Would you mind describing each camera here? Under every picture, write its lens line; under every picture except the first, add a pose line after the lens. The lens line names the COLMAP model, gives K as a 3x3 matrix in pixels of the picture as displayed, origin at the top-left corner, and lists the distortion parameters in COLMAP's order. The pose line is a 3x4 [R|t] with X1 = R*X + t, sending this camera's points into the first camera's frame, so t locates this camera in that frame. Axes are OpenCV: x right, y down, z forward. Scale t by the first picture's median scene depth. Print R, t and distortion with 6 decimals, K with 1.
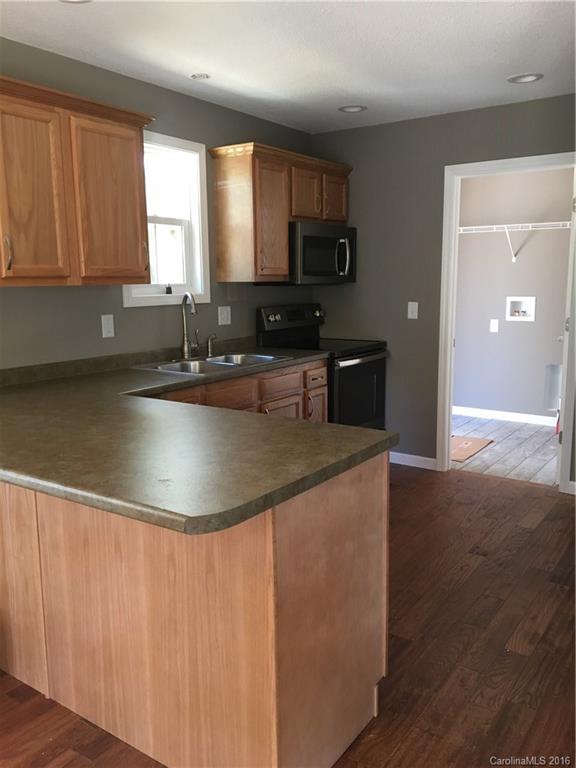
lens RADIAL K [[645.5, 0, 288.2], [0, 645.5, 385.7], [0, 0, 1]] dist [0.050583, -0.068696]
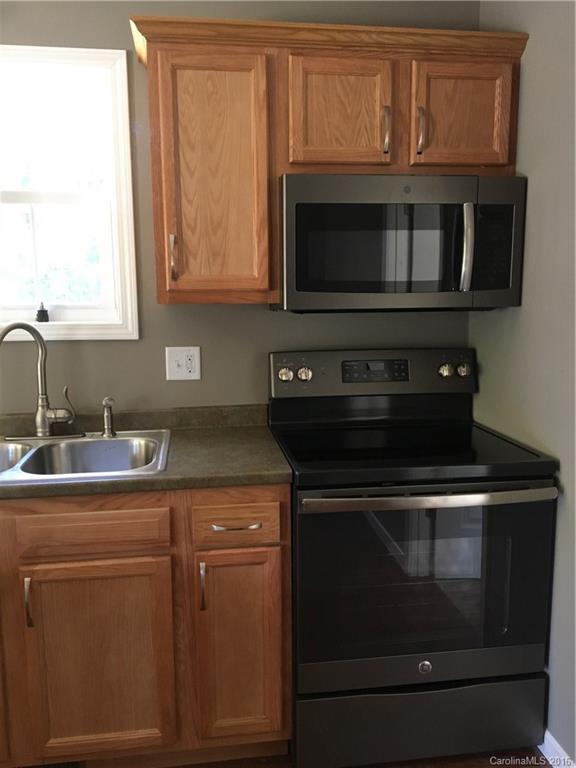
lens RADIAL K [[645.5, 0, 286.4], [0, 645.5, 381.5], [0, 0, 1]] dist [0.050583, -0.068696]
pose [[0.674035, 0.108203, -0.730732, 0.352993], [-0.123438, 0.991803, 0.033002, -0.118740], [0.728313, 0.067955, 0.681867, 0.671962]]
